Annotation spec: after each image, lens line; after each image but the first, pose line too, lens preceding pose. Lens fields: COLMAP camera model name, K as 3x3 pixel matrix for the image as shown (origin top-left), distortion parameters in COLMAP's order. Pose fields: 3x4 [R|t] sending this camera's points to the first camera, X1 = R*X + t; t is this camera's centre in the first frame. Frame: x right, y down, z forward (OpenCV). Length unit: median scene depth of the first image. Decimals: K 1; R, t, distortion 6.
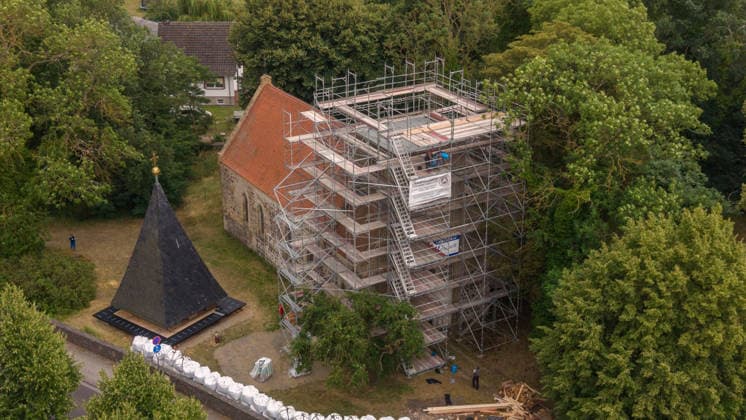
lens RADIAL K [[1002.9, 0, 376.6], [0, 1002.9, 218.3], [0, 0, 1]] dist [0.032866, 0.000000]
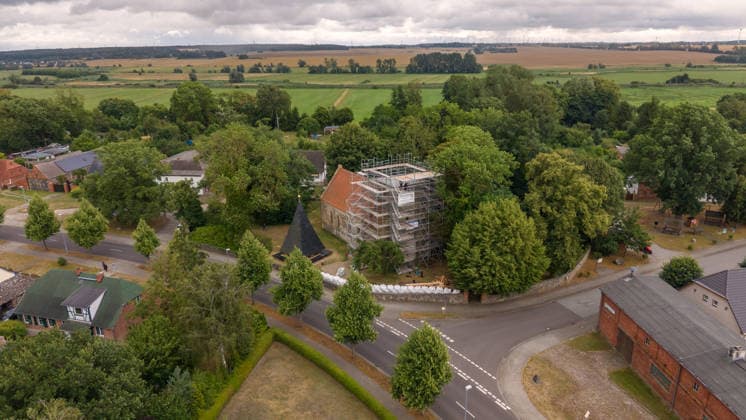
lens RADIAL K [[504.4, 0, 374.5], [0, 504.4, 218.1], [0, 0, 1]] dist [0.031397, -0.017873]
pose [[0.999848, -0.003325, -0.017112, -0.006610], [0.001693, 0.995518, -0.094561, 0.137109], [0.017350, 0.094517, 0.995372, -0.281472]]
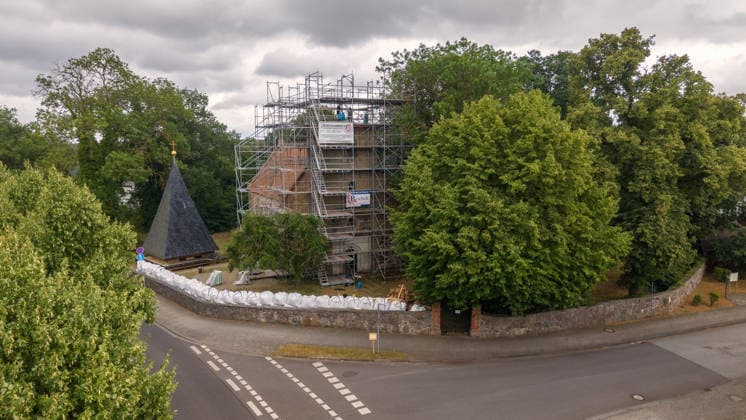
lens RADIAL K [[504.4, 0, 378.0], [0, 504.4, 209.1], [0, 0, 1]] dist [0.031397, -0.017873]
pose [[0.993424, 0.015893, -0.113381, 0.178732], [-0.048862, 0.954454, -0.294331, 0.253852], [0.103539, 0.297935, 0.948954, 0.360742]]
